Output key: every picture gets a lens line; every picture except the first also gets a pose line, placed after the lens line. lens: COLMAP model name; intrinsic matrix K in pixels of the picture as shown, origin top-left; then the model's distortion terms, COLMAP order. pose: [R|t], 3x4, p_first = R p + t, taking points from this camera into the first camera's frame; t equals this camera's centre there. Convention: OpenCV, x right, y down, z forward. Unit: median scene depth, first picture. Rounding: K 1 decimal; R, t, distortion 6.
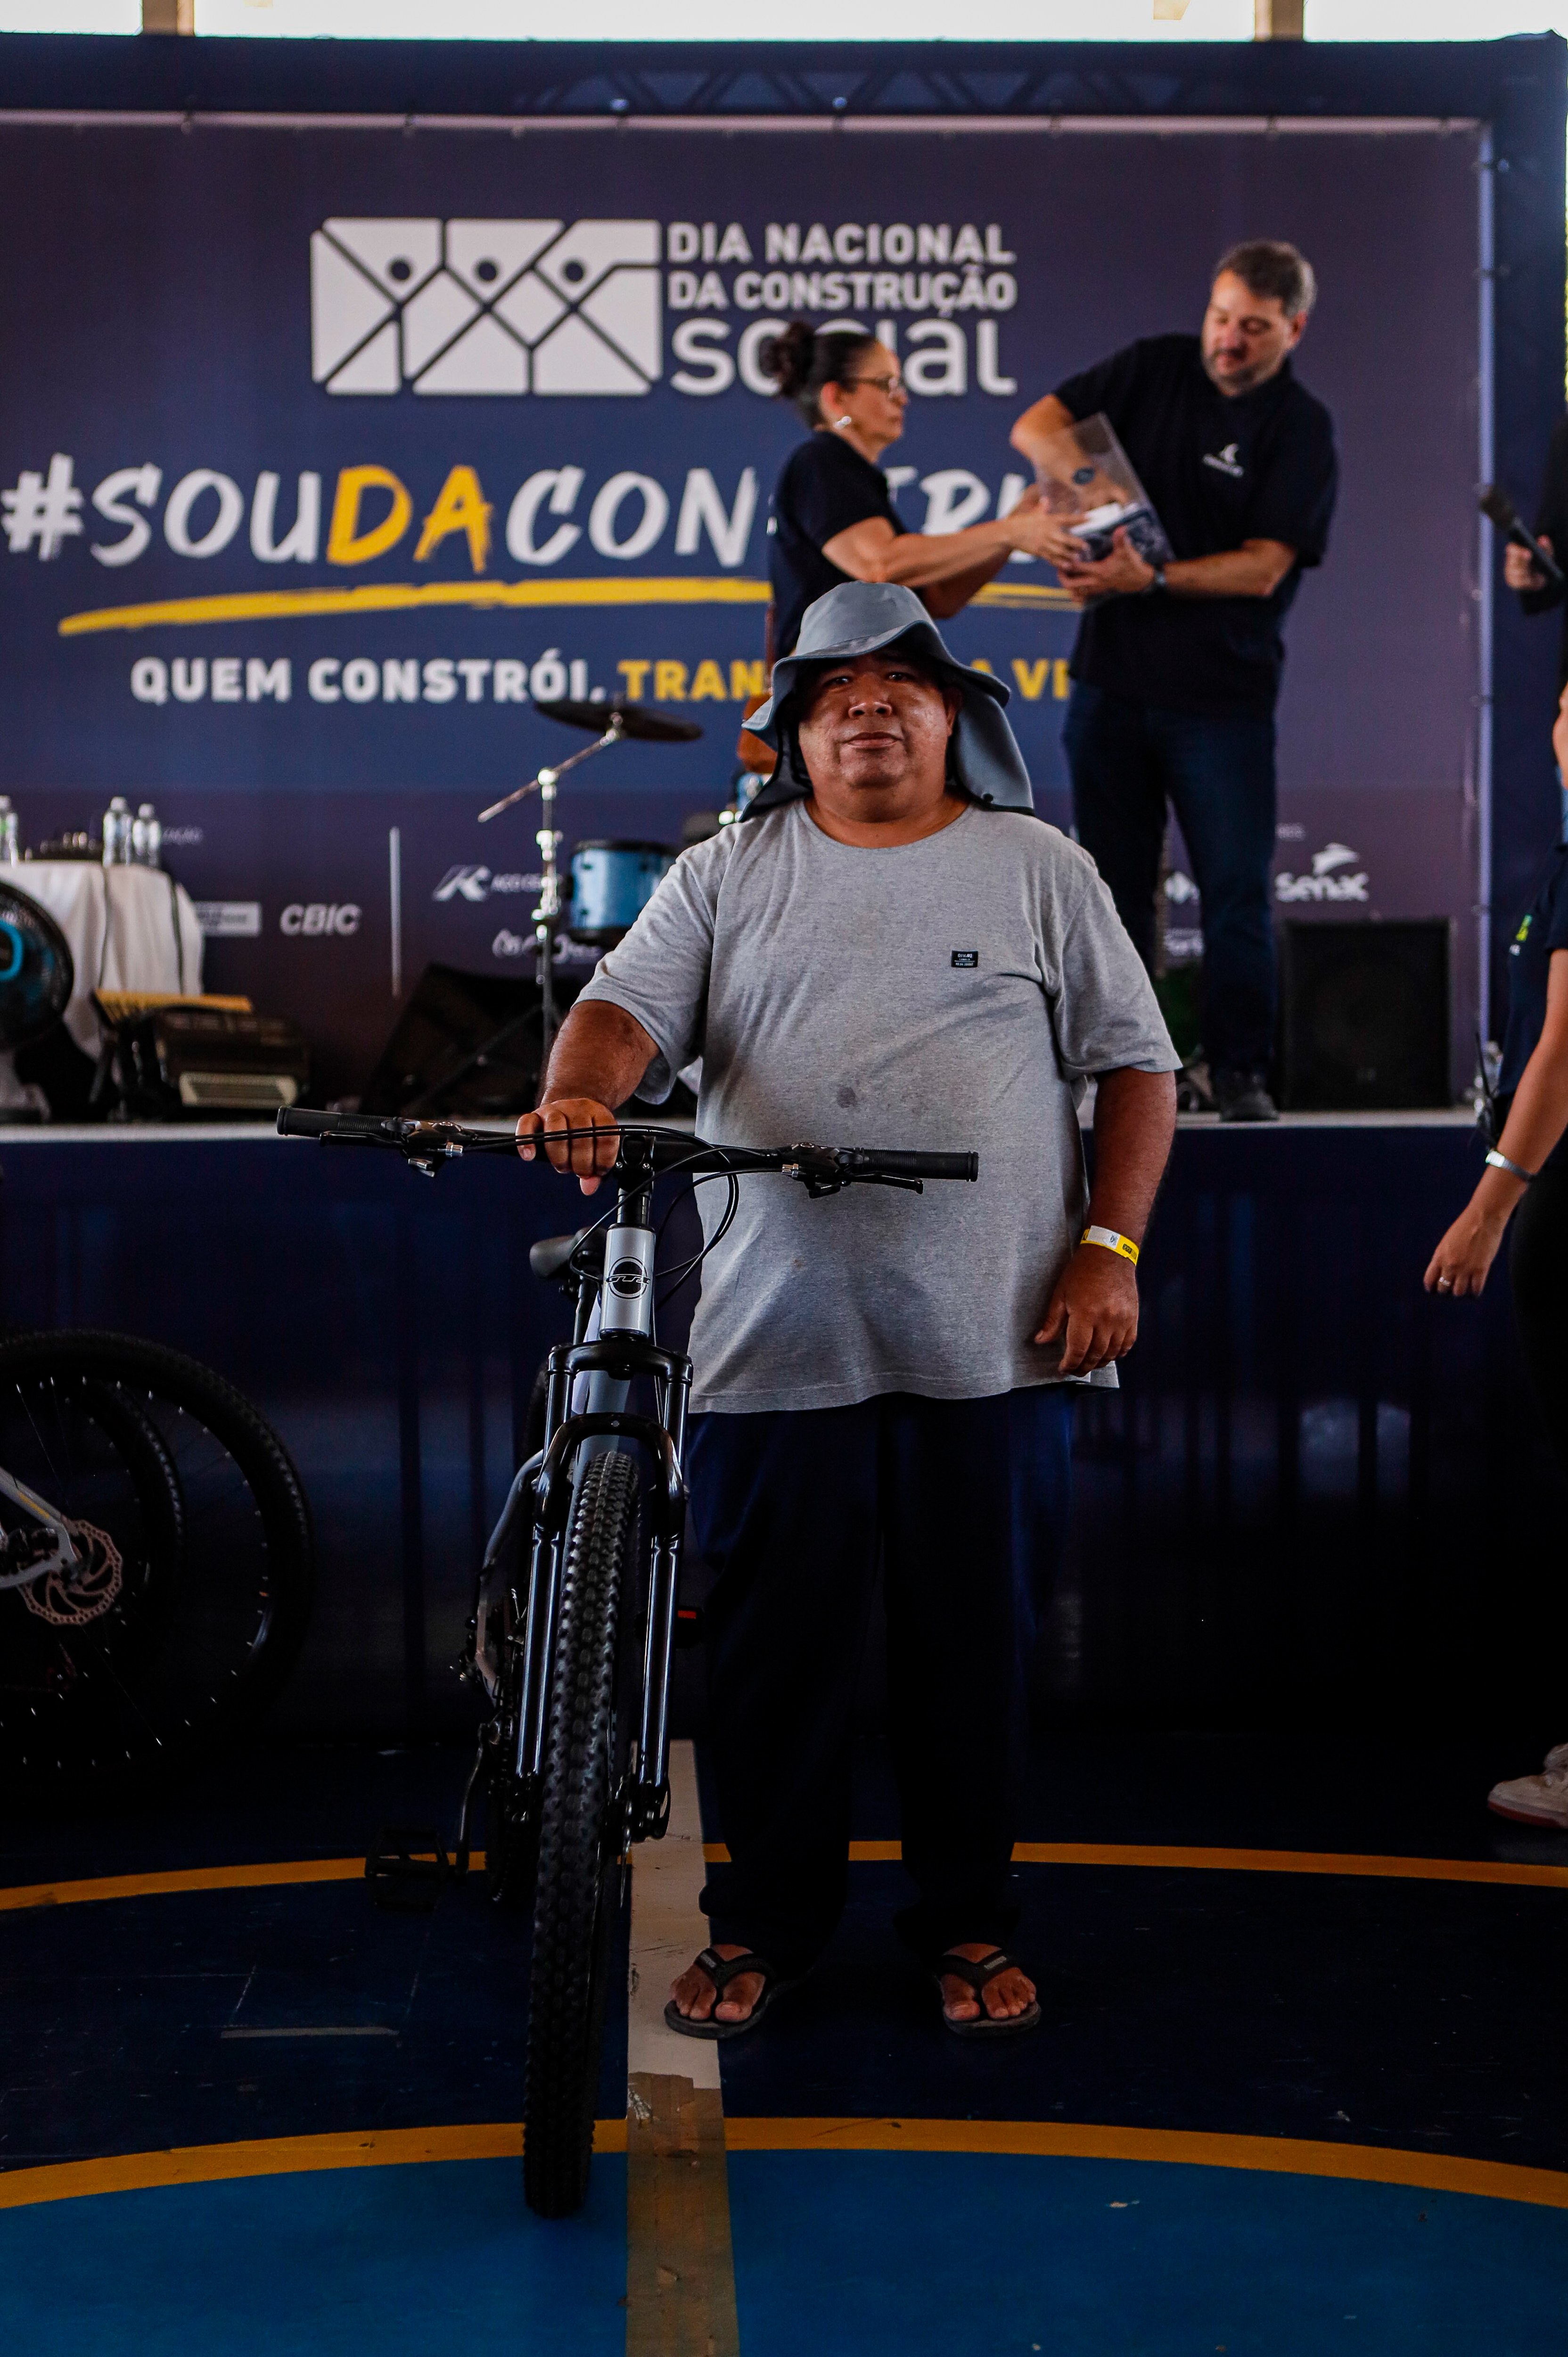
lens RADIAL K [[2926.8, 0, 777.1], [0, 2926.8, 1197.0], [0, 0, 1]] dist [-0.007386, 0.000000]
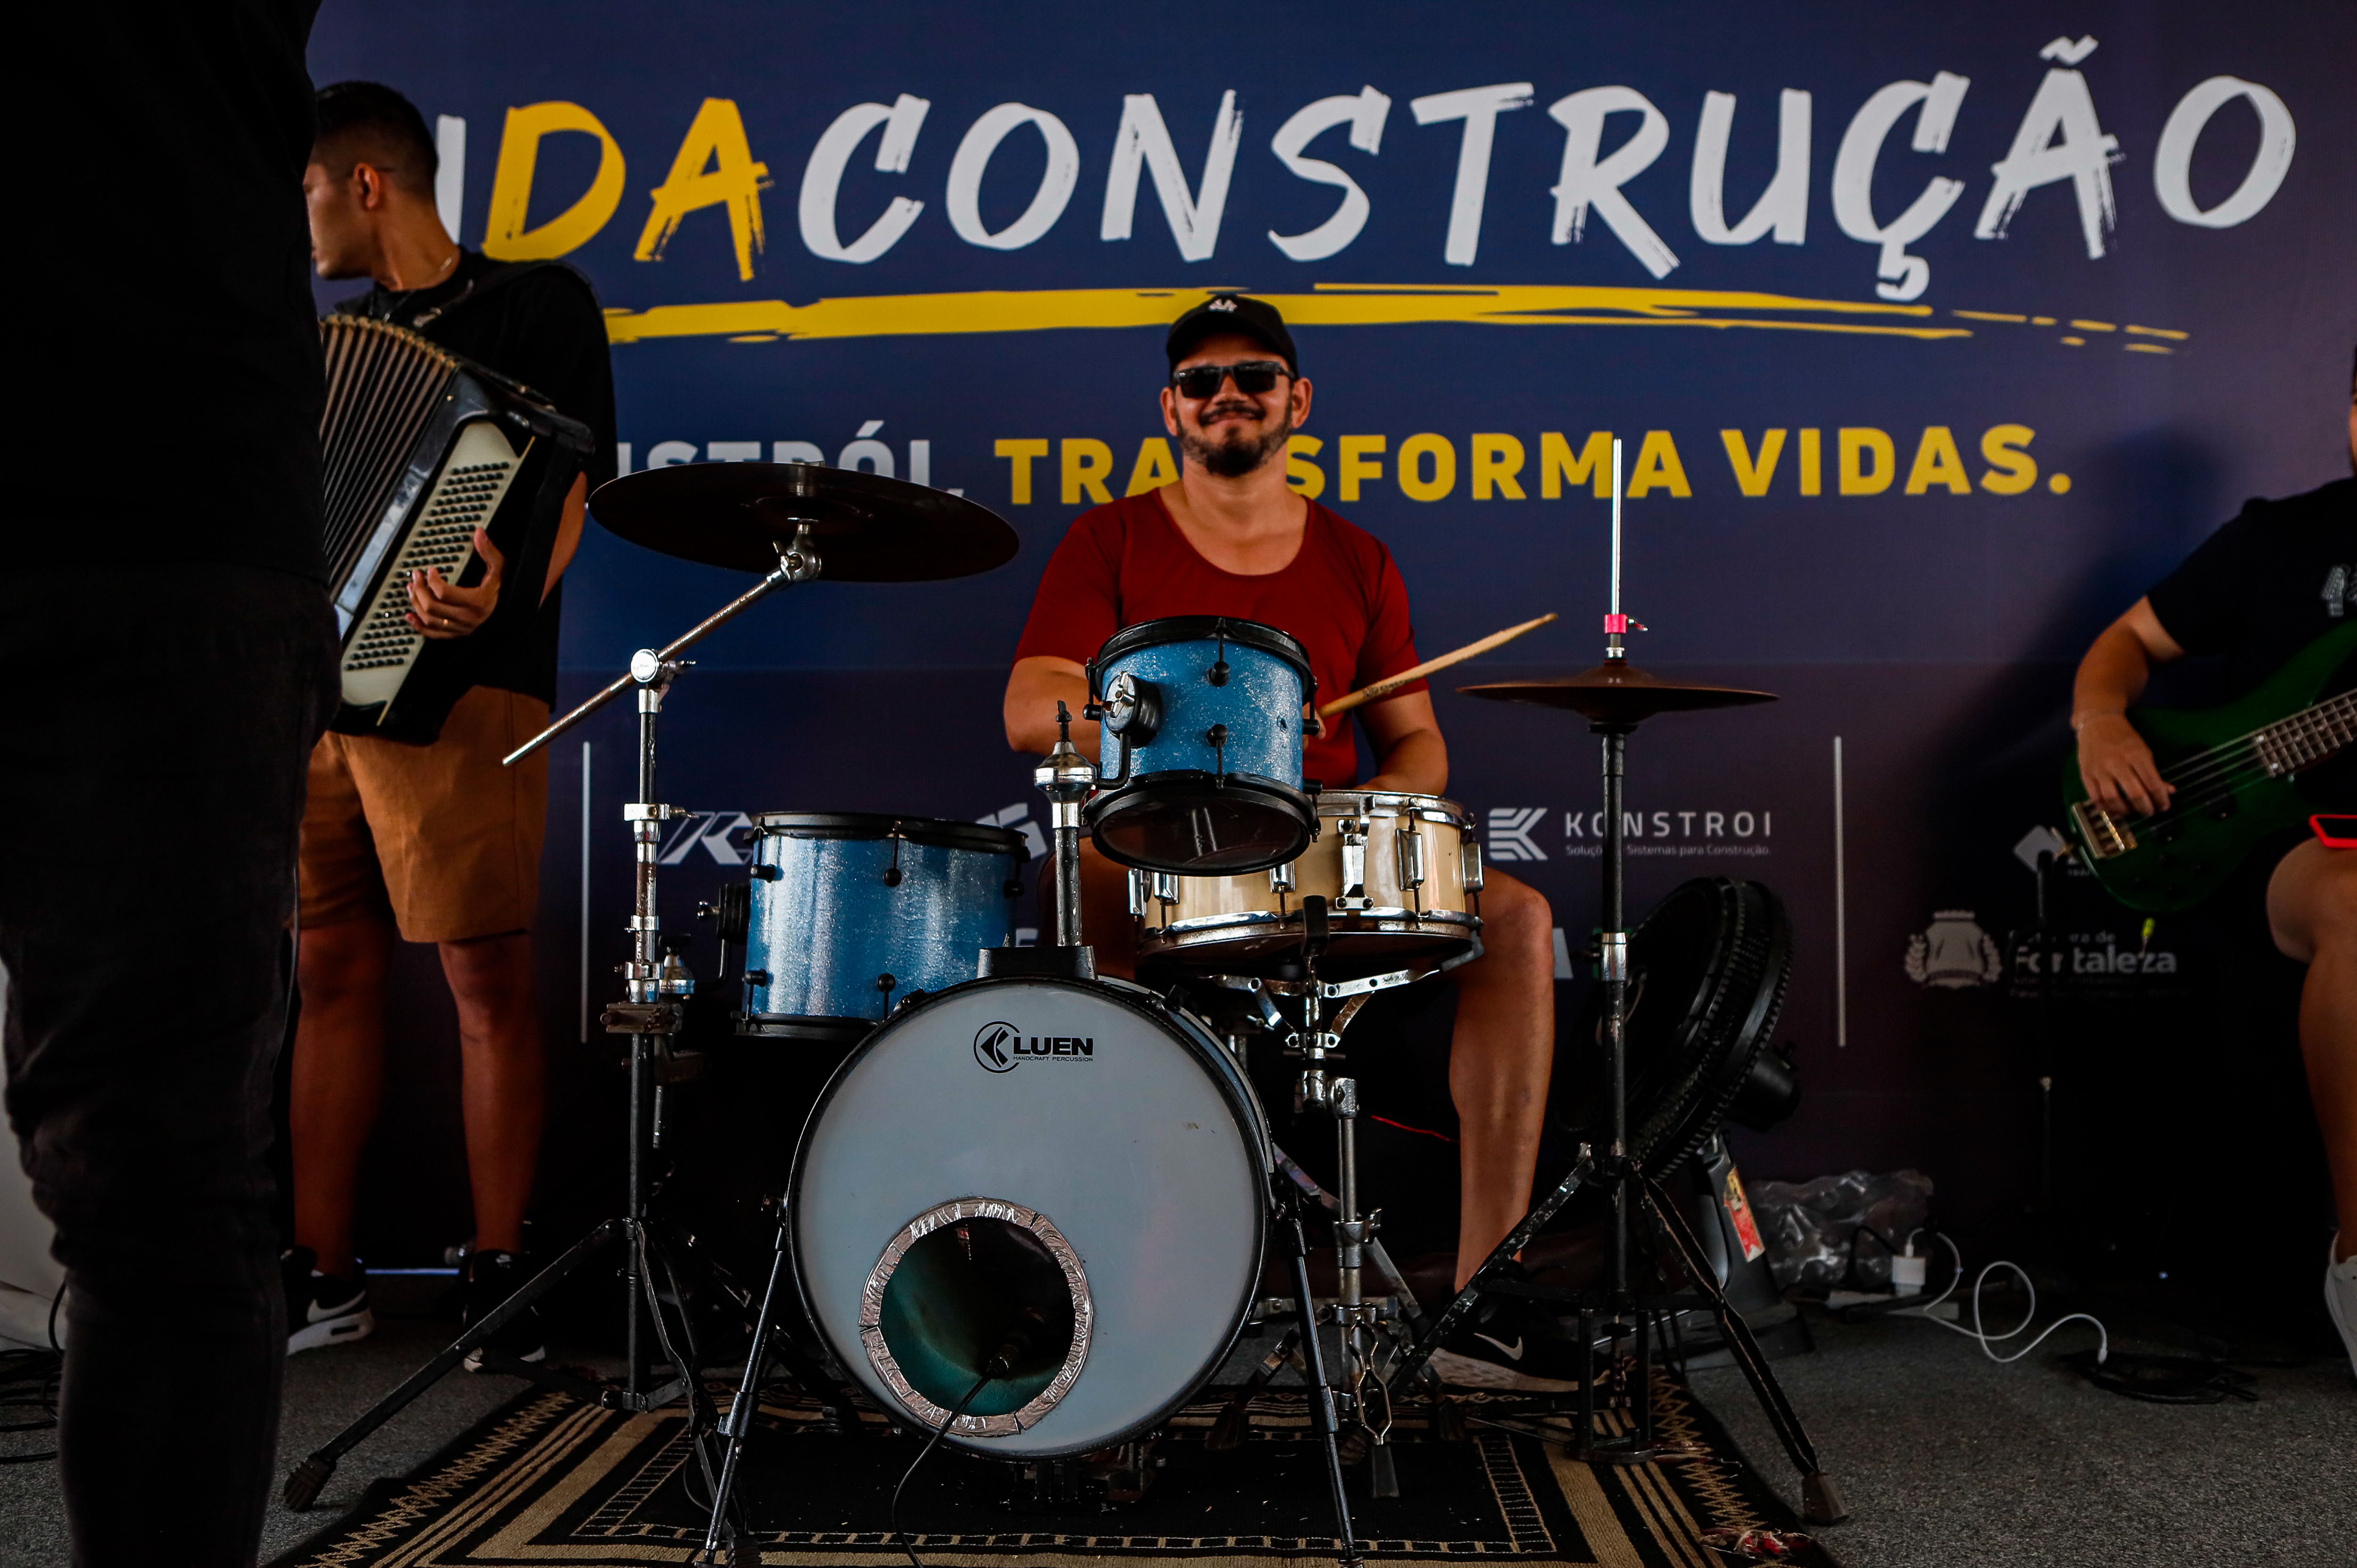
lens RADIAL K [[2402.1, 0, 1144.8], [0, 2402.1, 810.2], [0, 0, 1]] dist [-0.022823, 0.000000]
pose [[0.994146, 0.004533, -0.107950, 0.023659], [-0.010943, 0.998206, -0.058862, -0.086996], [0.107489, 0.059698, 0.992412, 0.561252]]
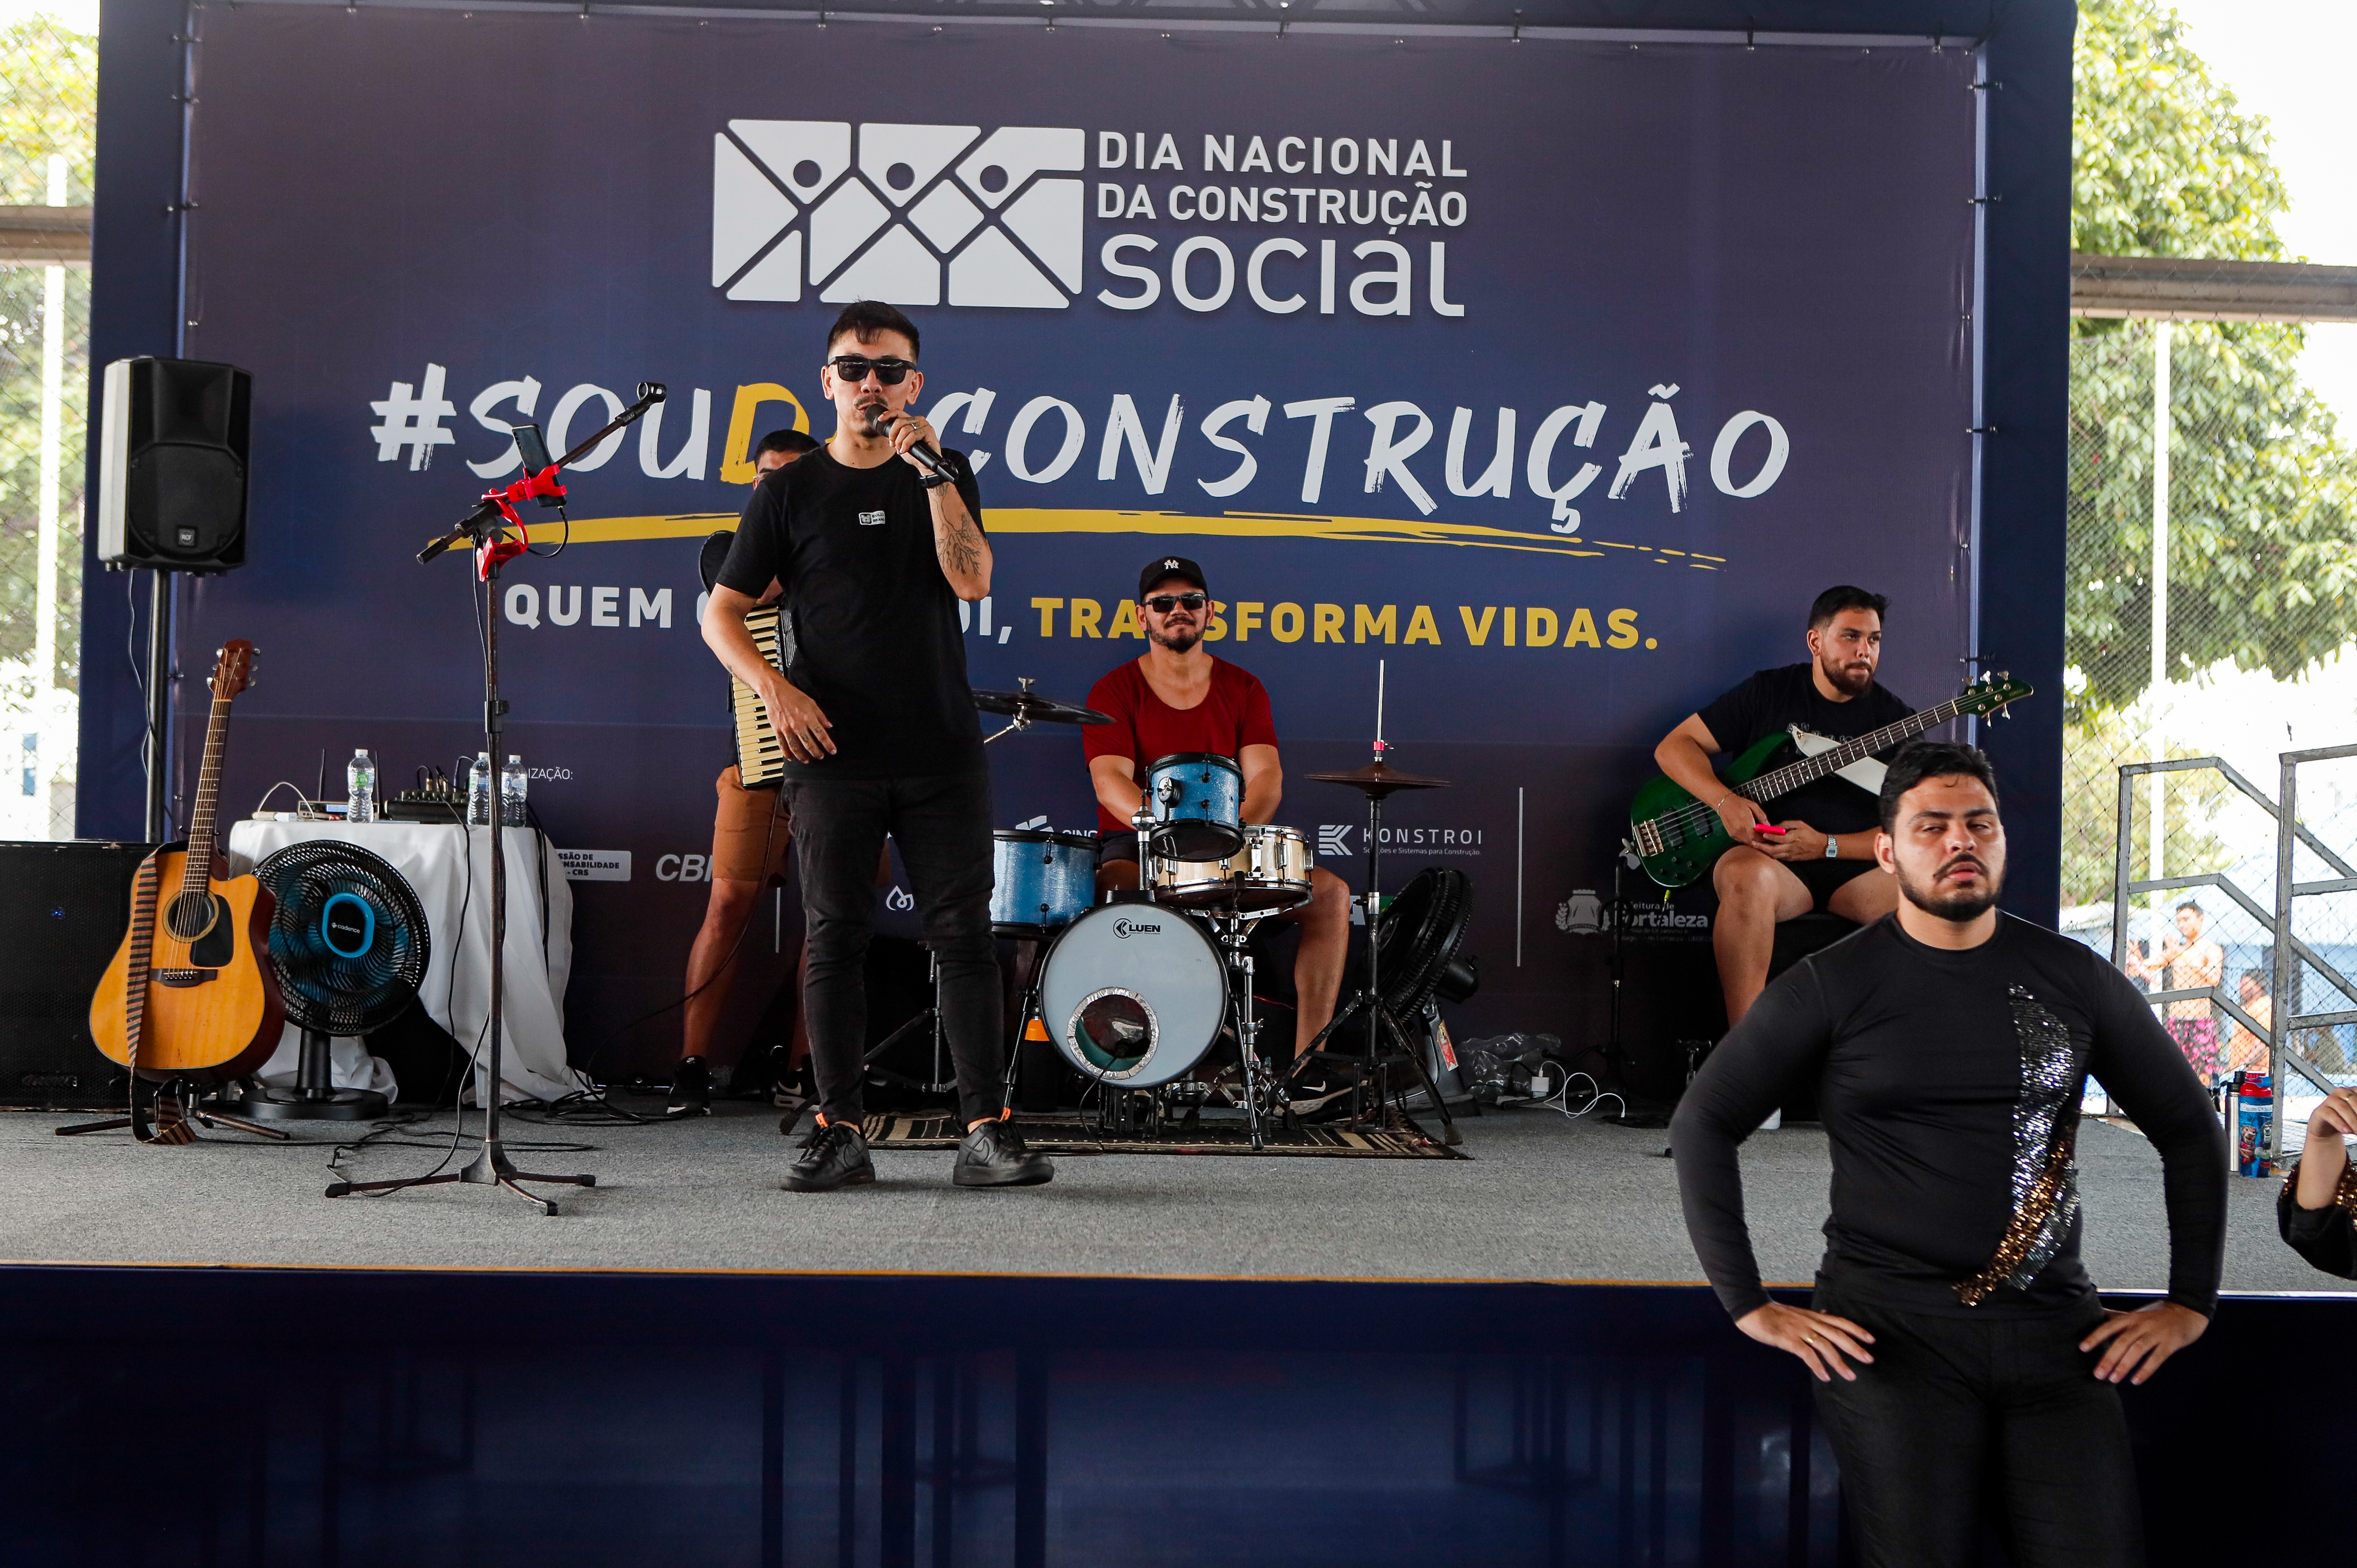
lens RADIAL K [[3367.6, 0, 1167.6], [0, 3367.6, 778.2], [0, 0, 1]] dist [-0.013822, 0.000000]
pose [[0.999545, 0.026182, -0.014987, 0.006589], [-0.026971, 0.998115, -0.055120, -0.068729], [0.013516, 0.055499, 0.998367, -0.055180]]
